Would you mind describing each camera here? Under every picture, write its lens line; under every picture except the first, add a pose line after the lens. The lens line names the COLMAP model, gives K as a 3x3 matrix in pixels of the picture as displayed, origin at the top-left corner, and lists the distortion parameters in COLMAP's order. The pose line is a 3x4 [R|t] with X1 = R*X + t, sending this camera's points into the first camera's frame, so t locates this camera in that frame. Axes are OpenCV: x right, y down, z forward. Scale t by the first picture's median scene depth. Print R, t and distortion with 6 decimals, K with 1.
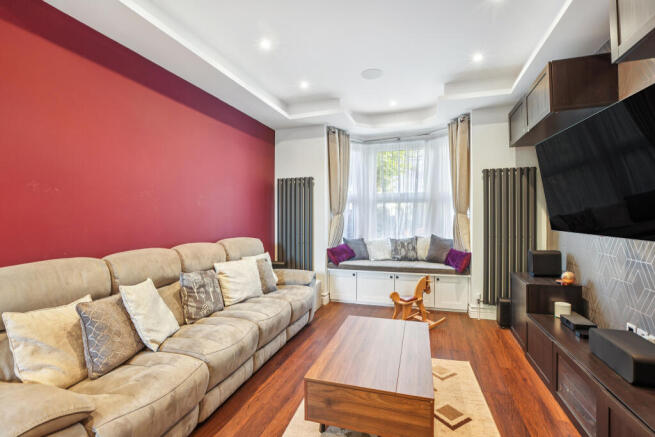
lens RADIAL K [[309.0, 0, 325.5], [0, 309.0, 215.8], [0, 0, 1]] dist [0.000471, 0.000058]
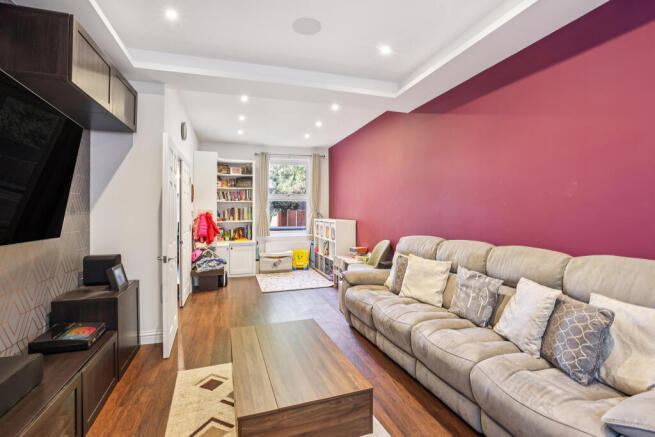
lens RADIAL K [[309.0, 0, 325.5], [0, 309.0, 215.8], [0, 0, 1]] dist [0.000471, 0.000058]
pose [[-0.819634, 0.013609, -0.572726, 0.517296], [0.010648, 0.999907, 0.008522, -0.004562], [0.572789, 0.000886, -0.819702, 1.564942]]
